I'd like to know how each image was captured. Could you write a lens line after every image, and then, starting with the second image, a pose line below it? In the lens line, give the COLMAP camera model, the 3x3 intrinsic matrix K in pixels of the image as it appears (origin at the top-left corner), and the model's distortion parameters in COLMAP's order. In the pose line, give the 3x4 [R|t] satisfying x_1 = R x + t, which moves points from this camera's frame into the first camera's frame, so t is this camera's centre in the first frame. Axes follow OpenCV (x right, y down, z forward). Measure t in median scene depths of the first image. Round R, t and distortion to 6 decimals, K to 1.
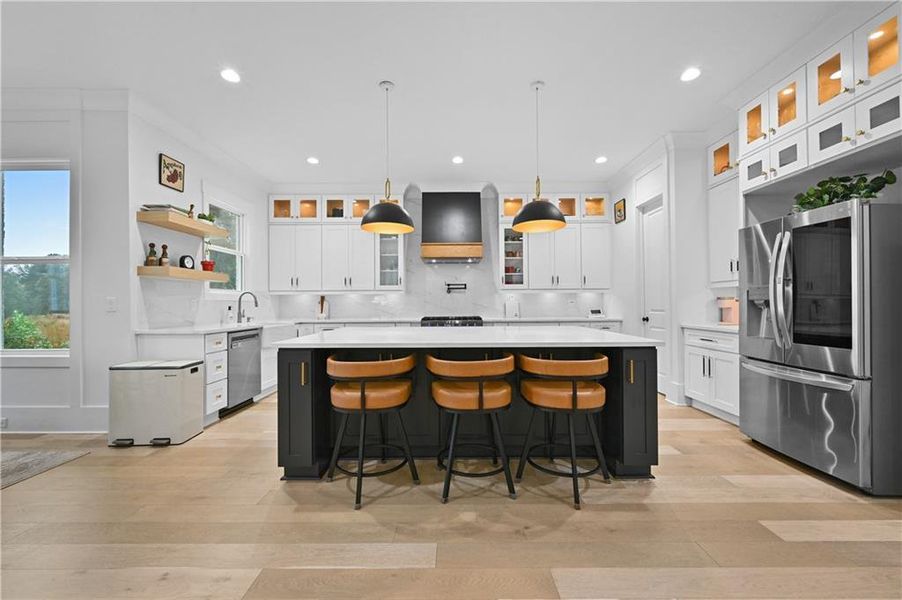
lens RADIAL K [[358.2, 0, 452.2], [0, 358.2, 300.6], [0, 0, 1]] dist [0.000017, -0.000491]
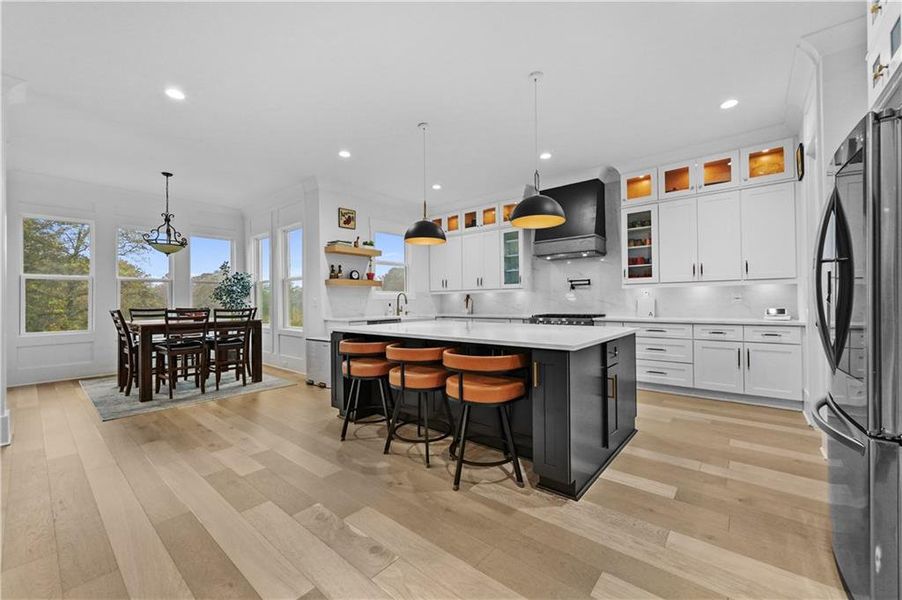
lens RADIAL K [[358.2, 0, 449.1], [0, 358.2, 301.8], [0, 0, 1]] dist [0.000017, -0.000491]
pose [[0.765346, -0.002047, -0.643616, 0.448990], [0.011050, 0.999889, 0.009959, -0.002386], [0.643524, -0.014734, 0.765284, 0.067197]]
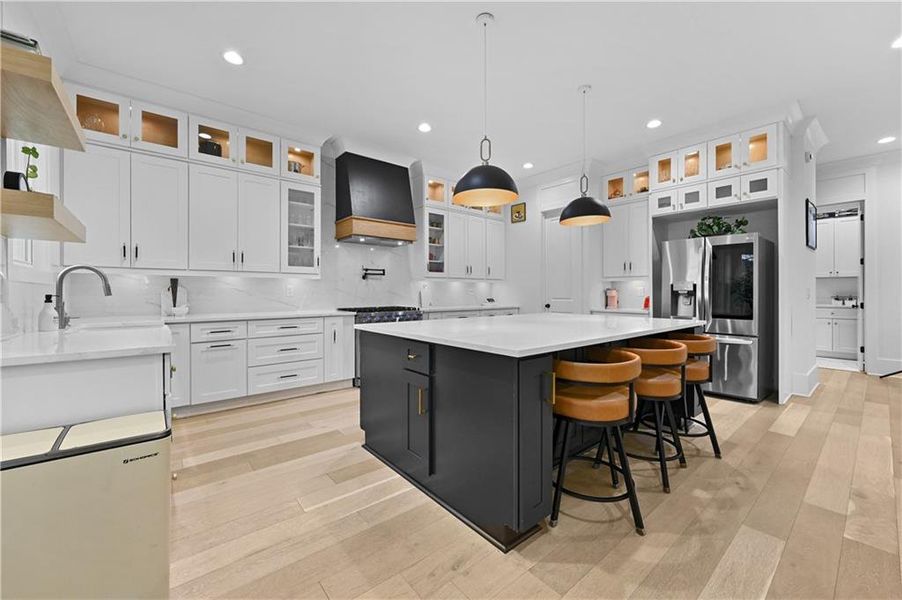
lens RADIAL K [[358.2, 0, 454.0], [0, 358.2, 294.9], [0, 0, 1]] dist [0.000017, -0.000491]
pose [[0.763860, 0.000533, 0.645381, -0.497427], [-0.009937, 0.999891, 0.010936, 0.005328], [-0.645305, -0.014767, 0.763782, 0.281135]]
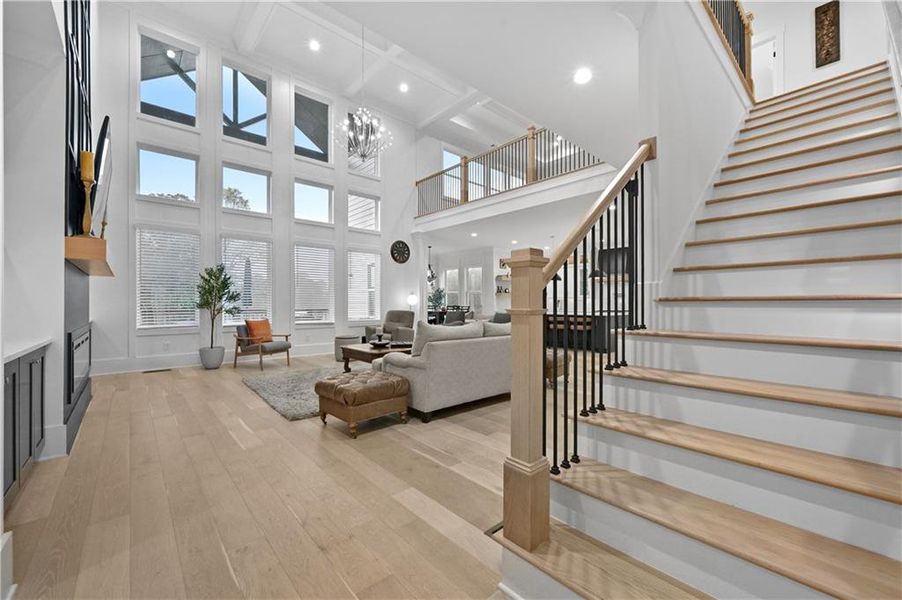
lens RADIAL K [[358.2, 0, 452.5], [0, 358.2, 304.2], [0, 0, 1]] dist [0.000017, -0.000491]
pose [[0.670962, 0.000639, -0.741491, 1.064449], [0.006628, 0.999955, 0.006860, -0.007275], [0.741462, -0.009517, 0.670927, -1.231092]]
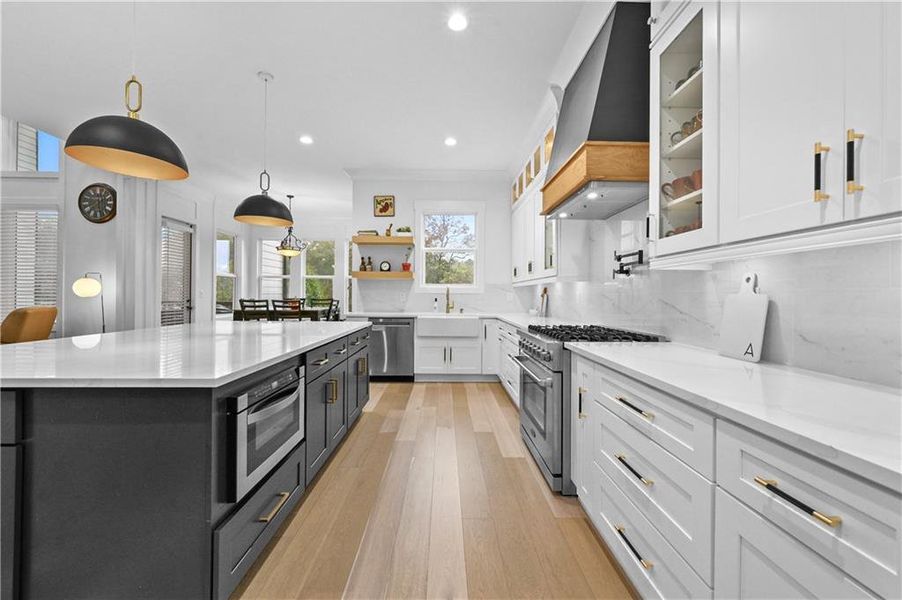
lens RADIAL K [[358.2, 0, 451.7], [0, 358.2, 295.0], [0, 0, 1]] dist [0.000017, -0.000491]
pose [[0.029020, 0.005759, -0.999562, 0.540385], [0.001798, 0.999981, 0.005814, -0.001875], [0.999577, -0.001965, 0.029009, 0.979464]]
